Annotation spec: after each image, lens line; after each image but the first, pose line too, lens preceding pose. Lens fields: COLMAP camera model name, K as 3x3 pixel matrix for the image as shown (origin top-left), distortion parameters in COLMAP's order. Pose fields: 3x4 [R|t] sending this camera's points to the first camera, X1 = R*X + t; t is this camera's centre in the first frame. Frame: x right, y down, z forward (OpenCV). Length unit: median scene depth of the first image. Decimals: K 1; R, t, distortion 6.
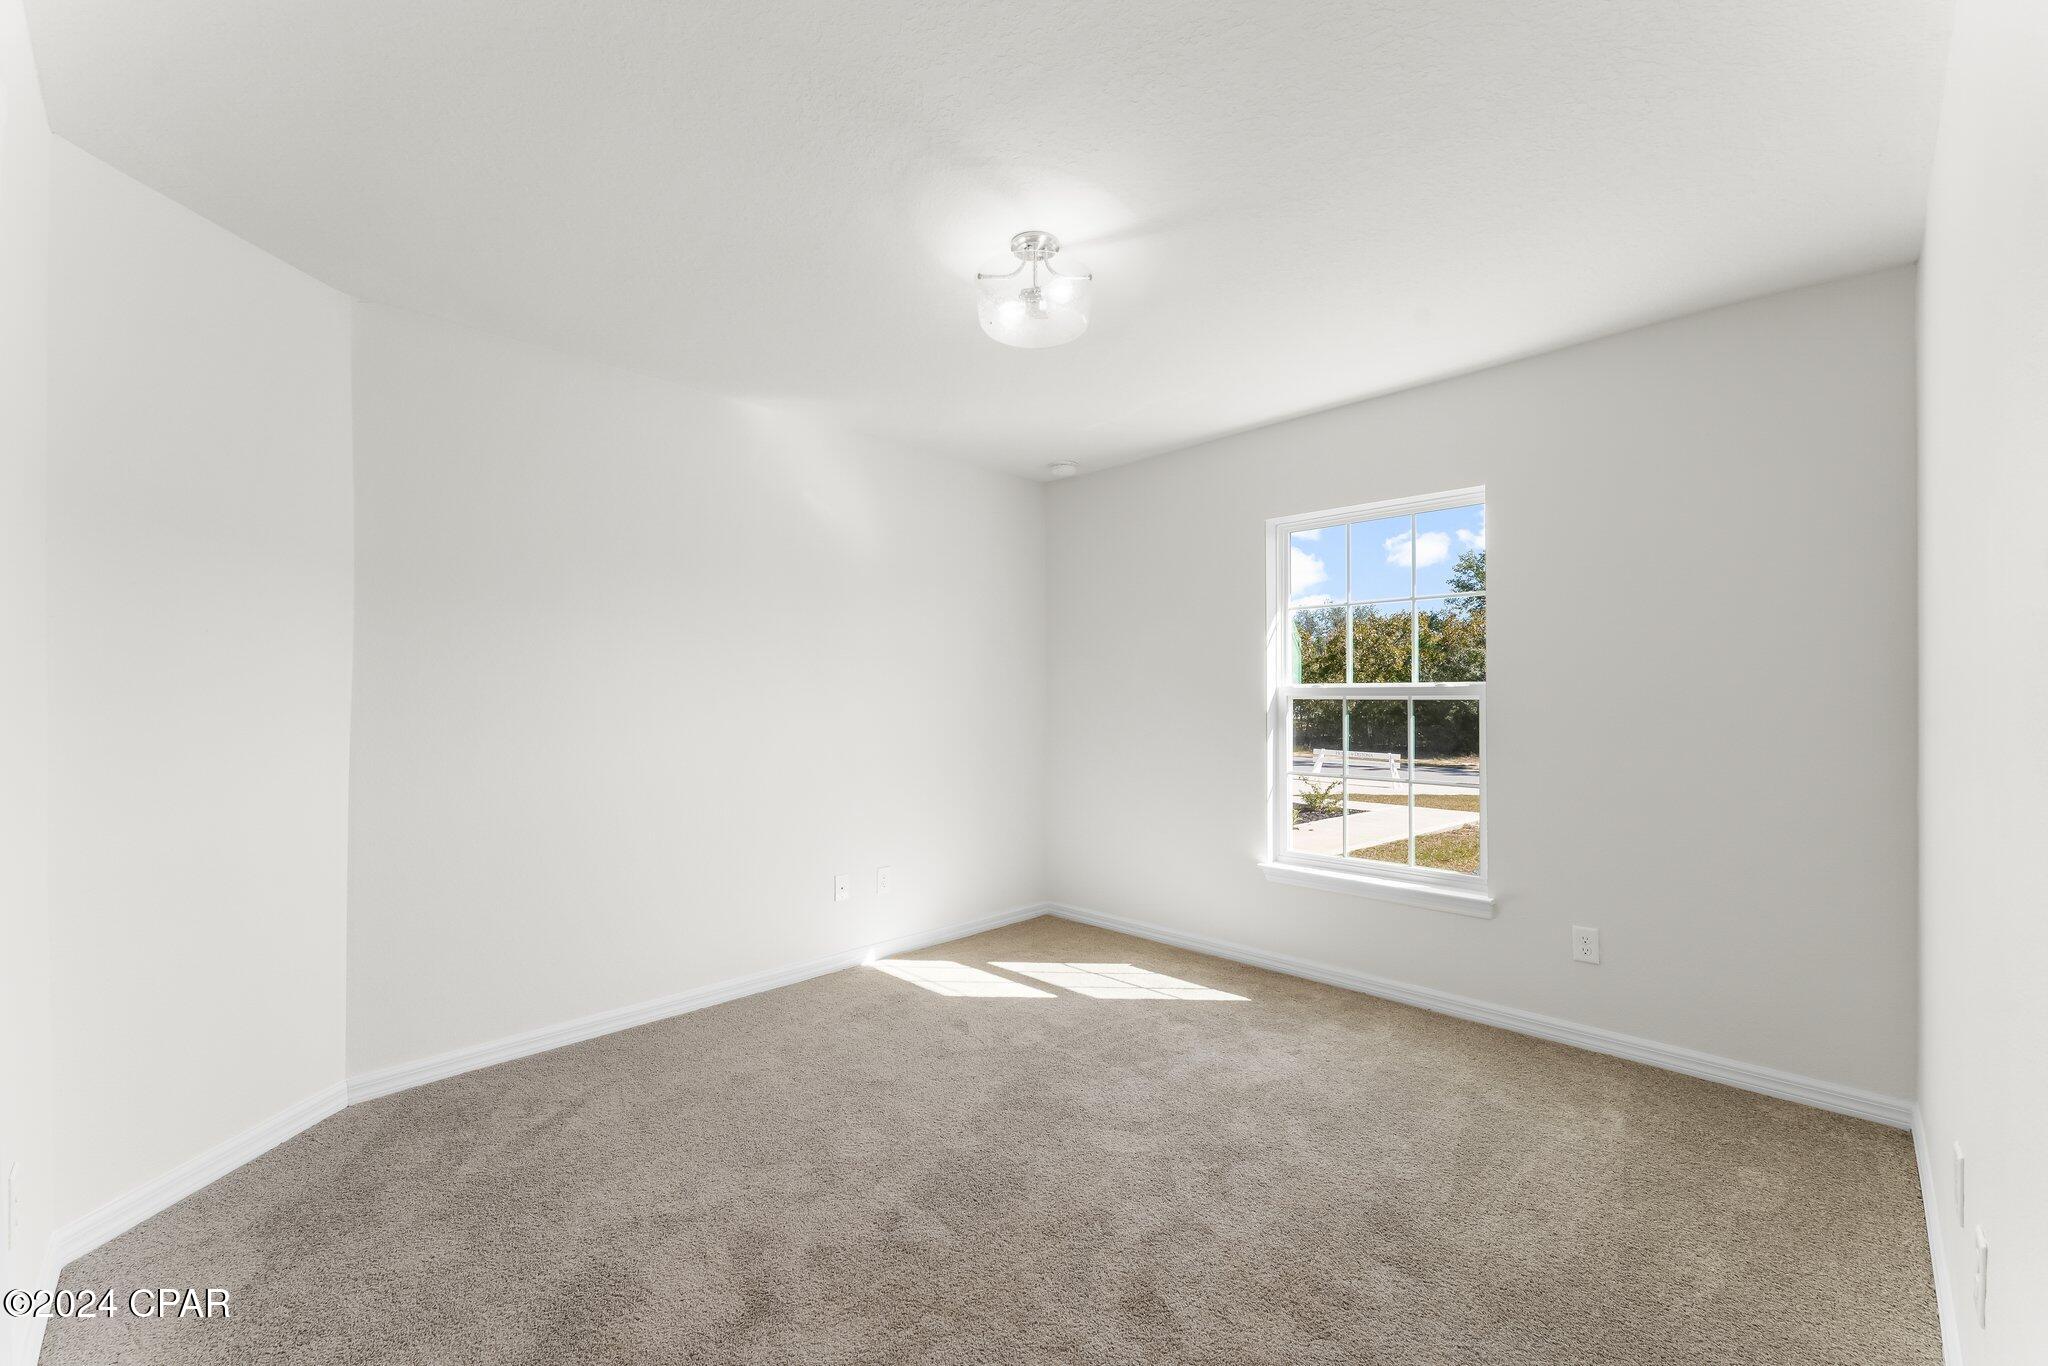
lens RADIAL K [[827.5, 0, 1020.4], [0, 827.5, 693.5], [0, 0, 1]] dist [0.002265, 0.000226]
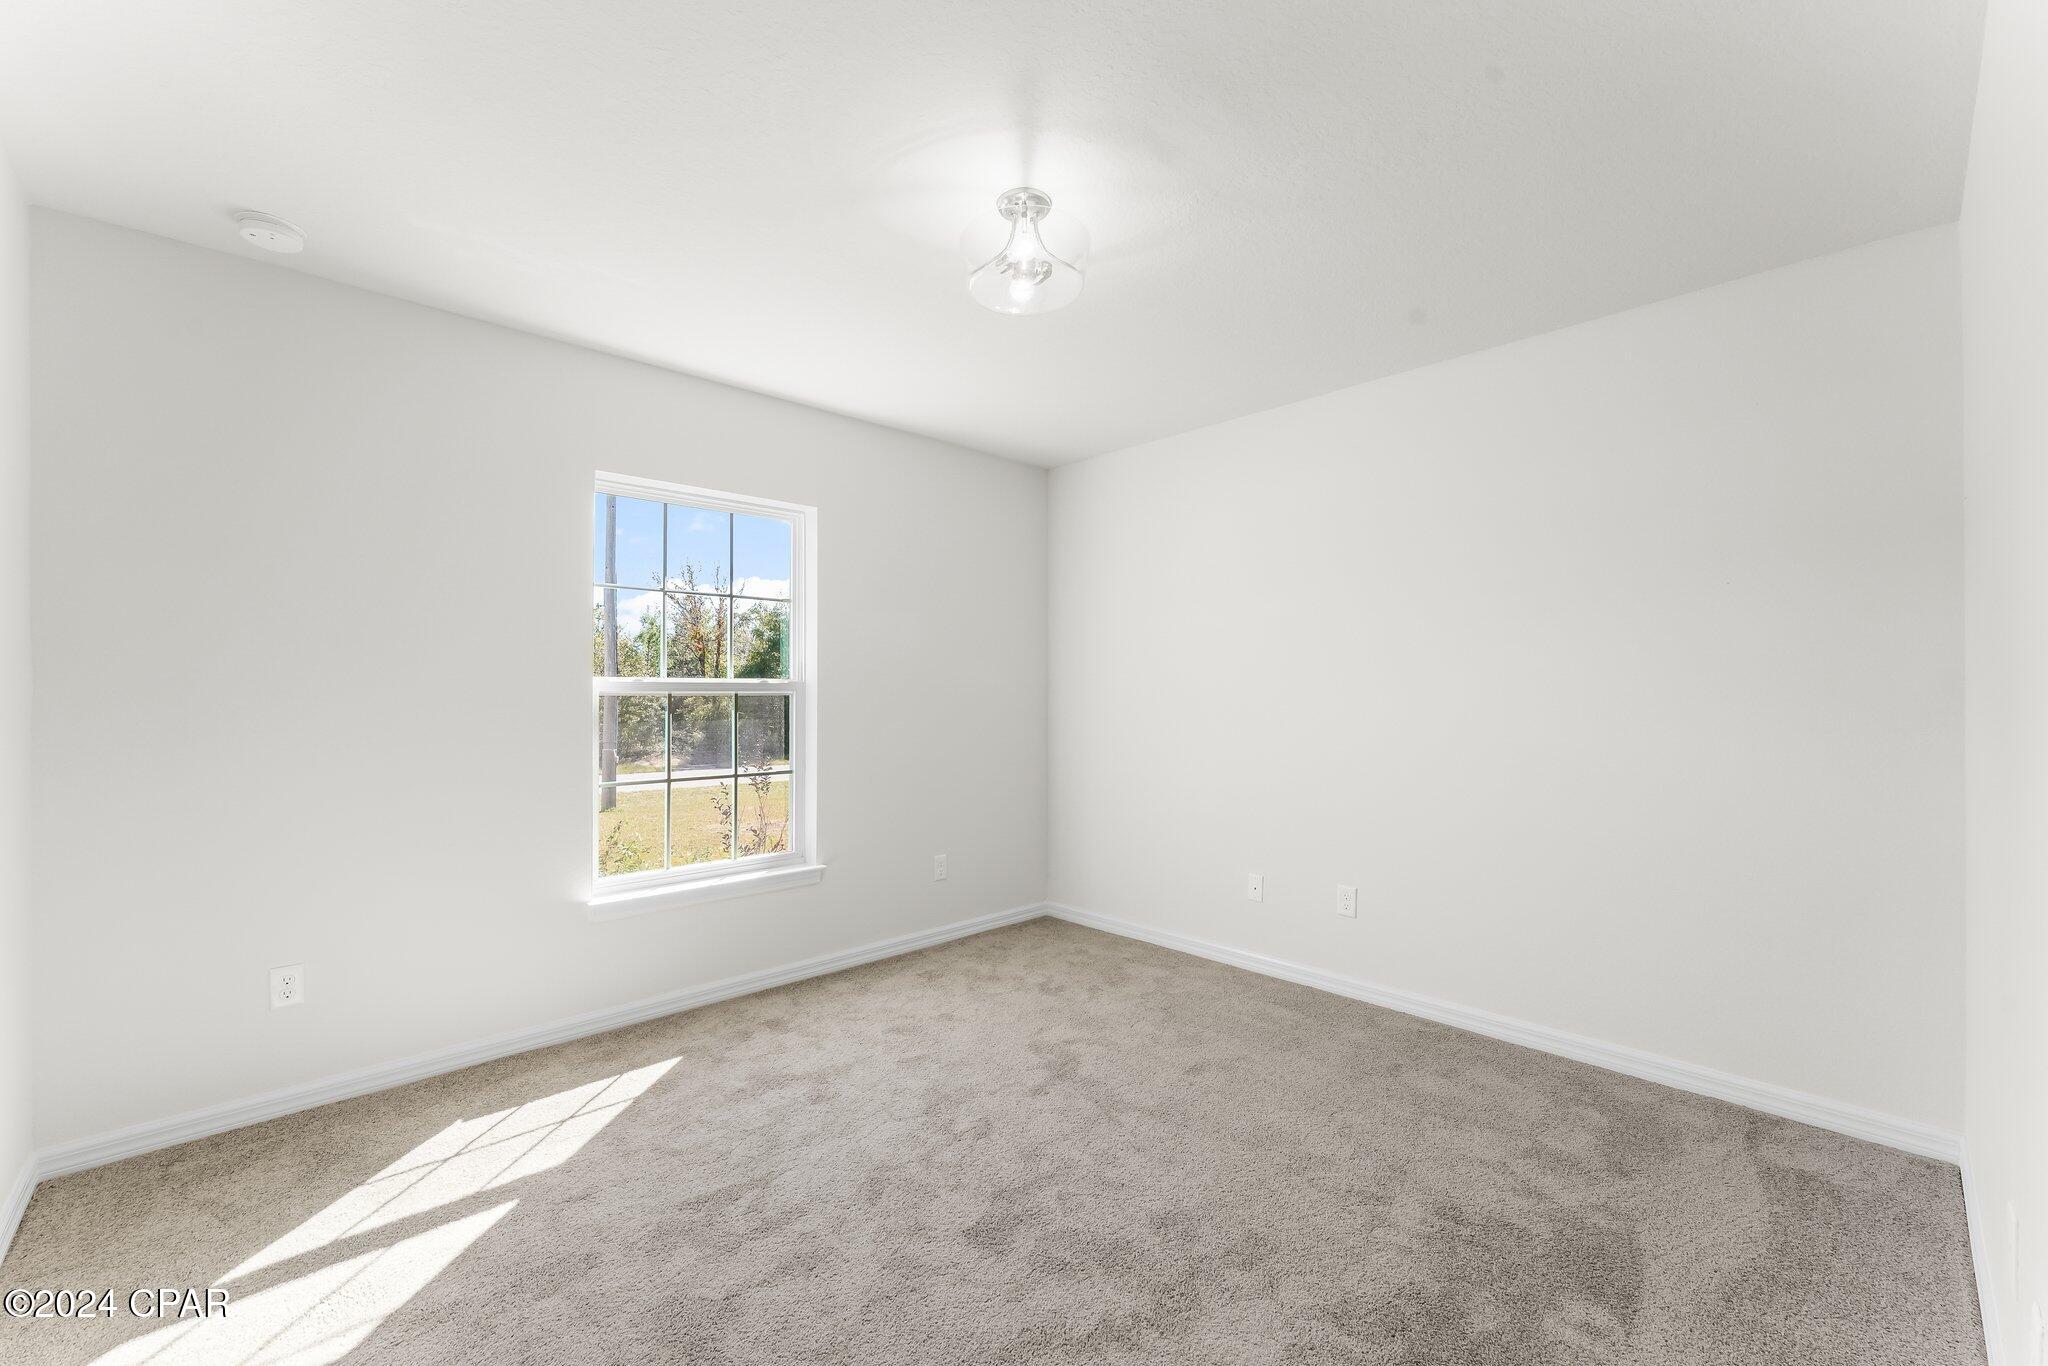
lens RADIAL K [[827.5, 0, 1020.4], [0, 827.5, 693.5], [0, 0, 1]] dist [0.002265, 0.000226]
pose [[0.038486, 0.005899, 0.999242, -0.487256], [-0.009109, 0.999943, -0.005553, 0.006925], [-0.999218, -0.008888, 0.038537, 0.573394]]
